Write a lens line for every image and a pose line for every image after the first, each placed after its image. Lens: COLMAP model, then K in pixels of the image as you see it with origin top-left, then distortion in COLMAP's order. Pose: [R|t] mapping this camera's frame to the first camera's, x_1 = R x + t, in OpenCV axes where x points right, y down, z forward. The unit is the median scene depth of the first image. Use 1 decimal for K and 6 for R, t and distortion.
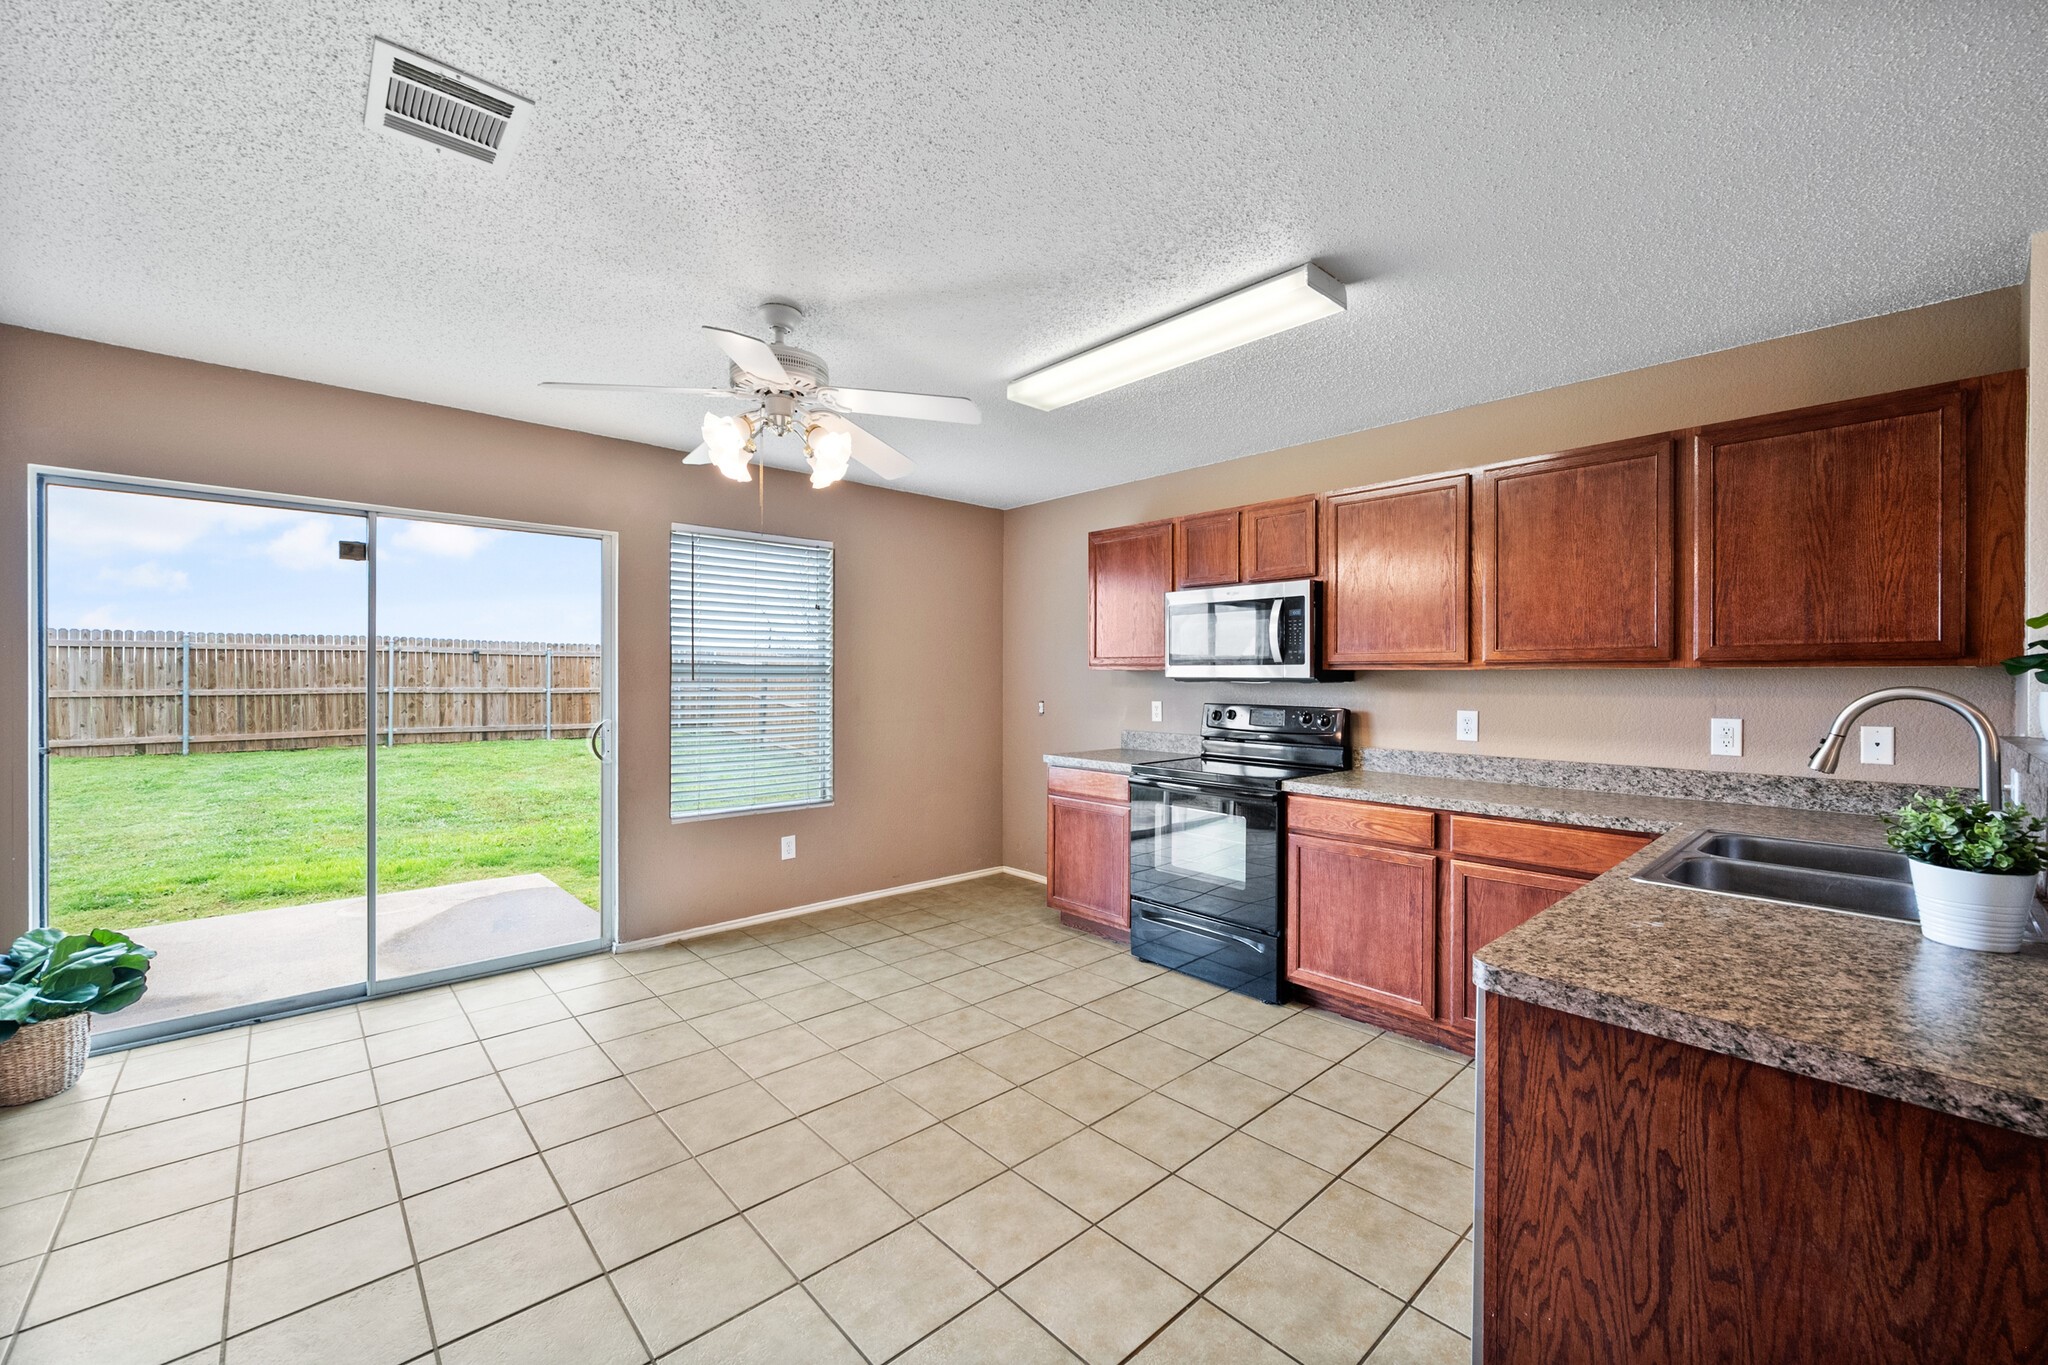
lens RADIAL K [[813.8, 0, 1031.3], [0, 813.8, 672.7], [0, 0, 1]] dist [-0.000303, -0.000209]
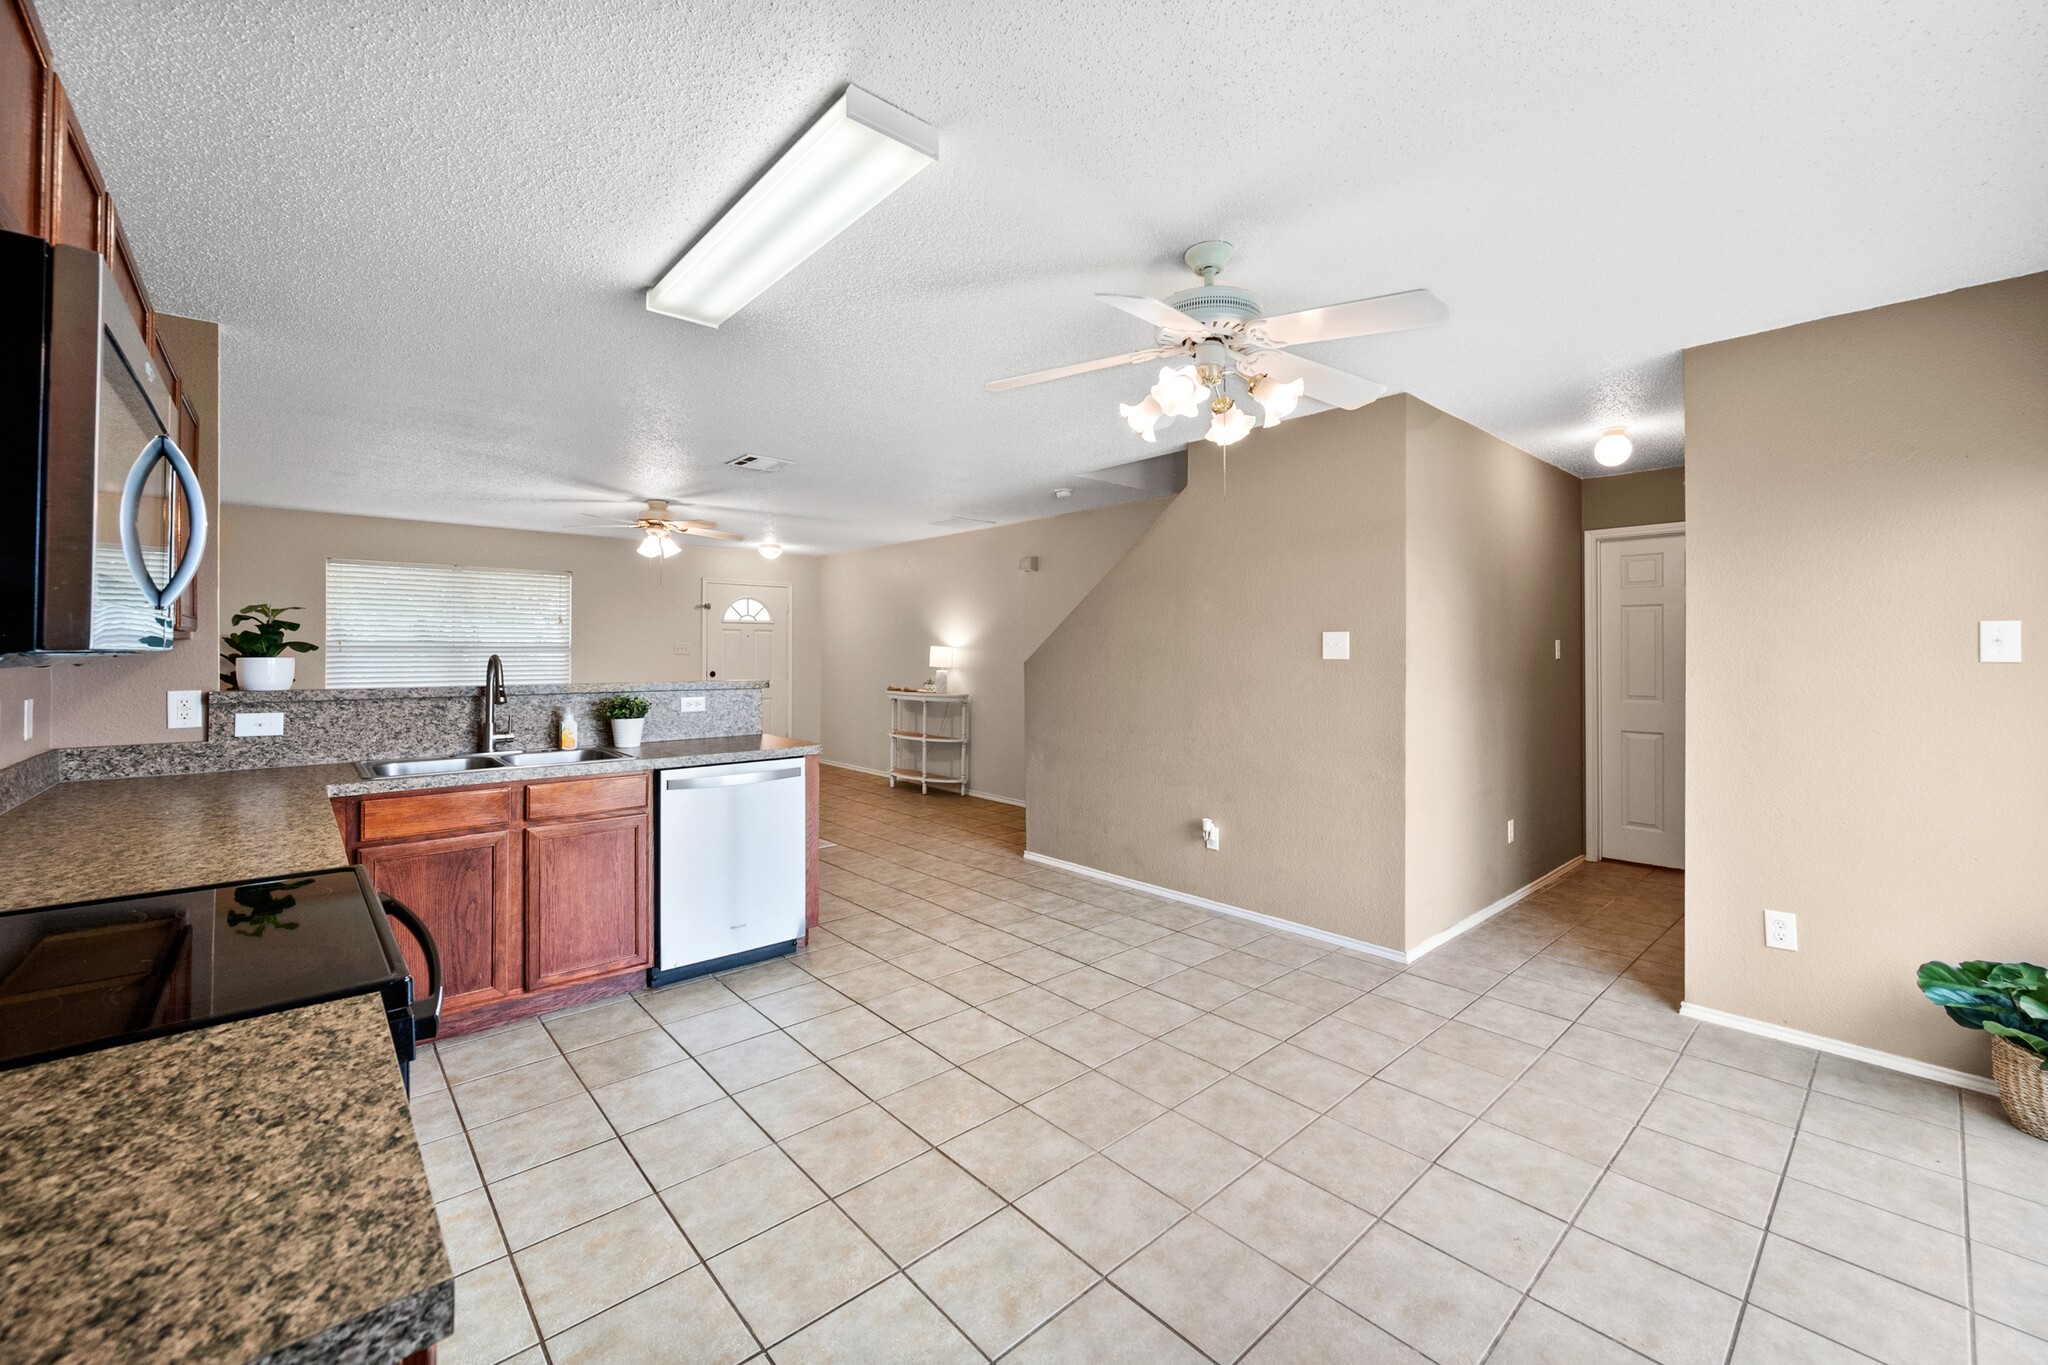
lens RADIAL K [[820.8, 0, 1026.5], [0, 820.8, 647.0], [0, 0, 1]] dist [-0.000069, -0.000074]
pose [[-0.999768, -0.007290, 0.020264, -0.092373], [-0.007519, 0.999908, -0.011278, 0.005660], [-0.020180, -0.011428, -0.999731, 1.384733]]
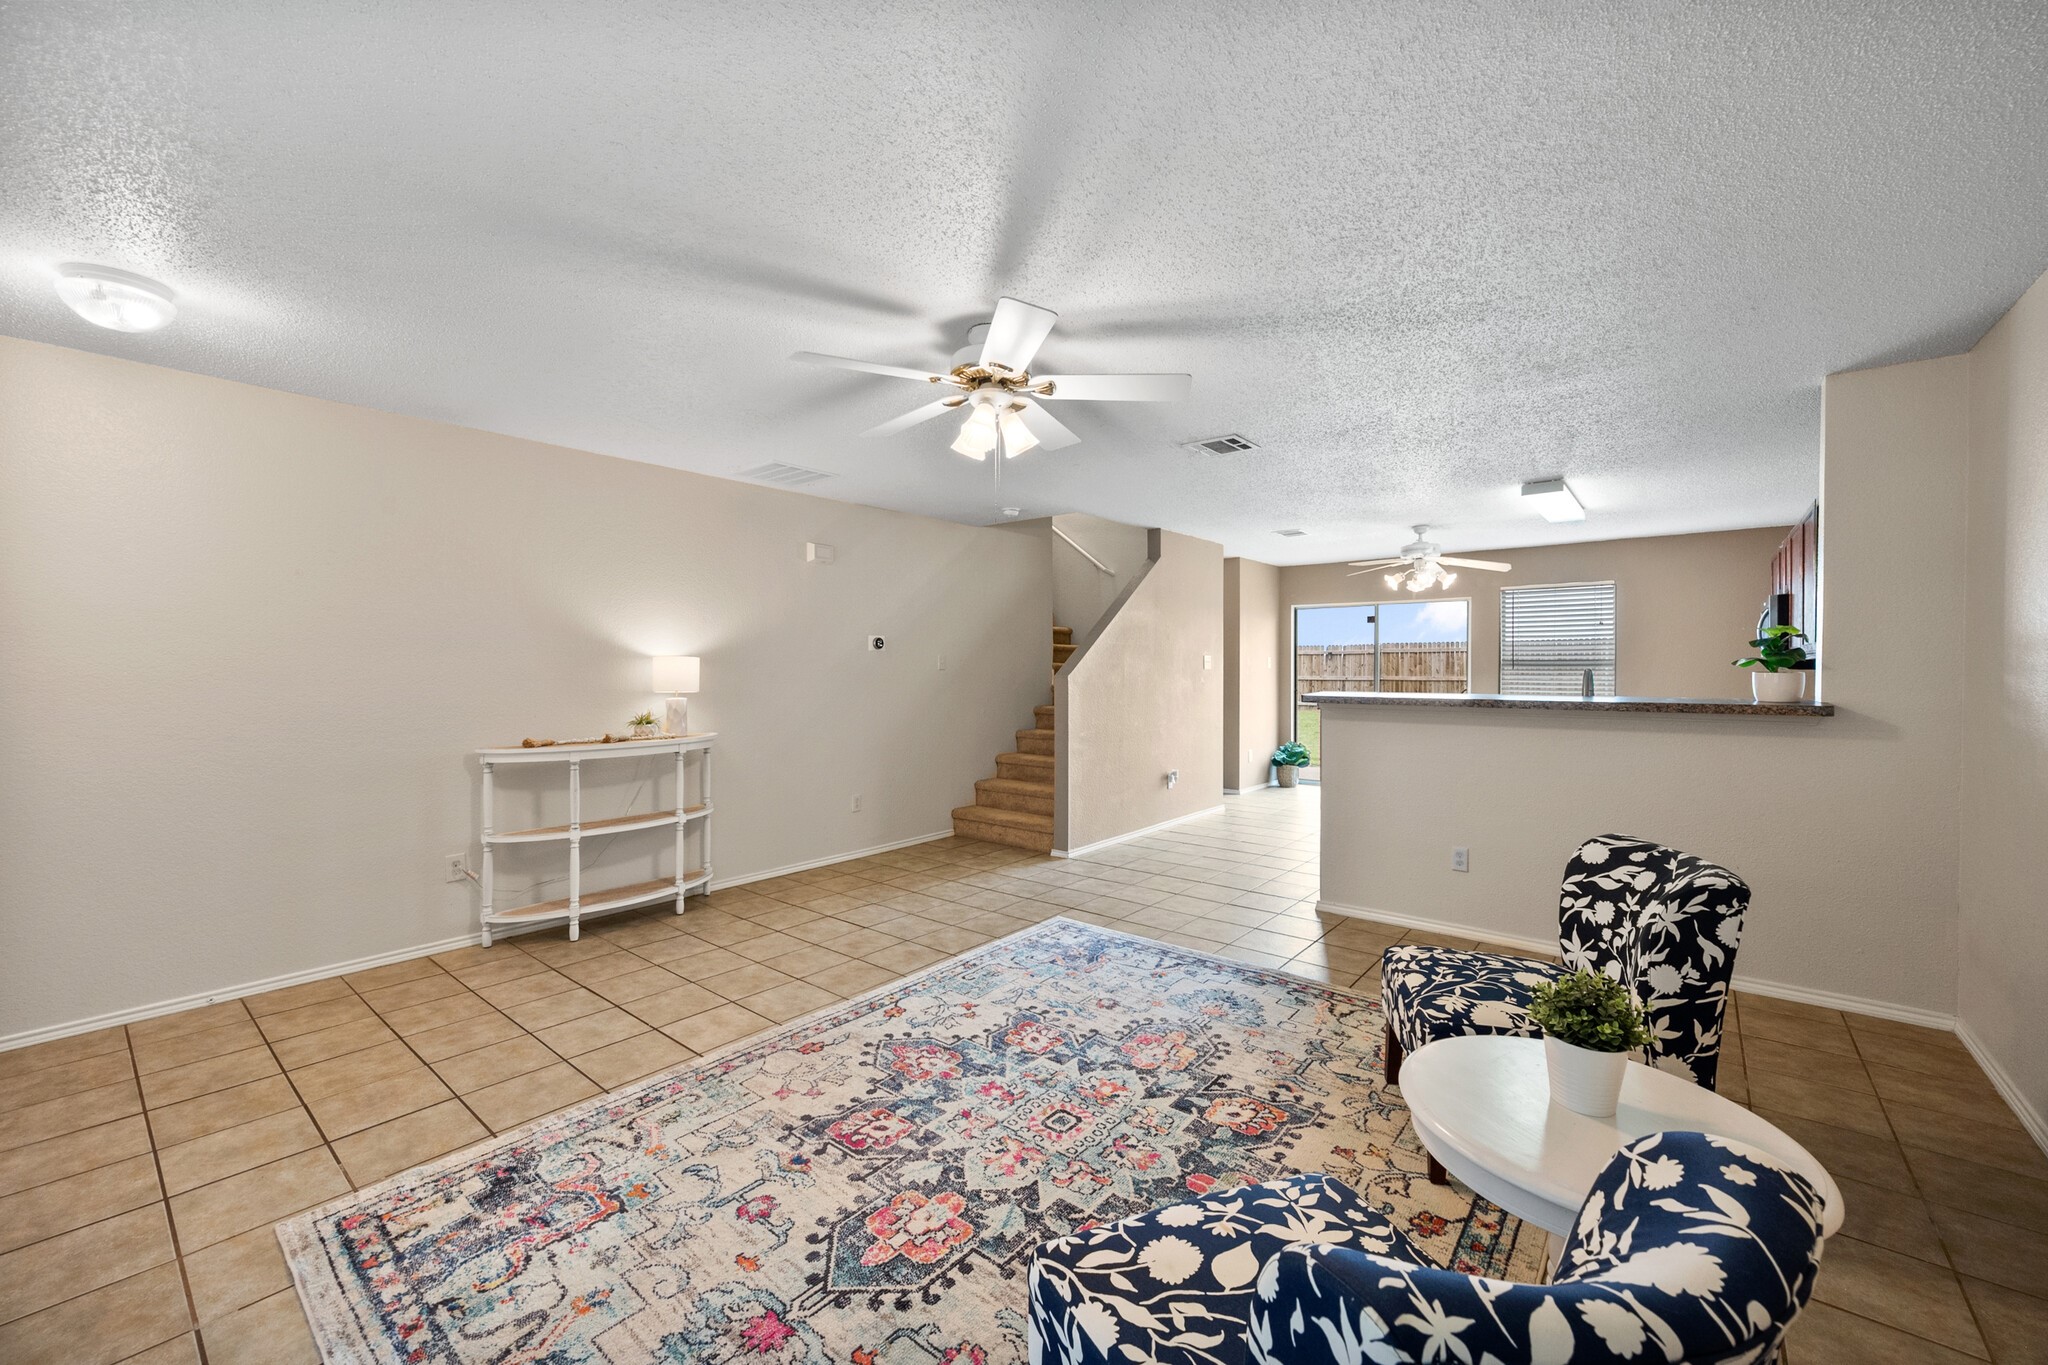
lens RADIAL K [[820.7, 0, 1023.5], [0, 820.7, 668.3], [0, 0, 1]] dist [-0.001188, -0.000451]
pose [[0.133706, -0.003170, -0.991016, 1.544160], [0.007411, 0.999970, -0.002198, 0.004797], [0.990993, -0.007051, 0.133726, -0.442624]]
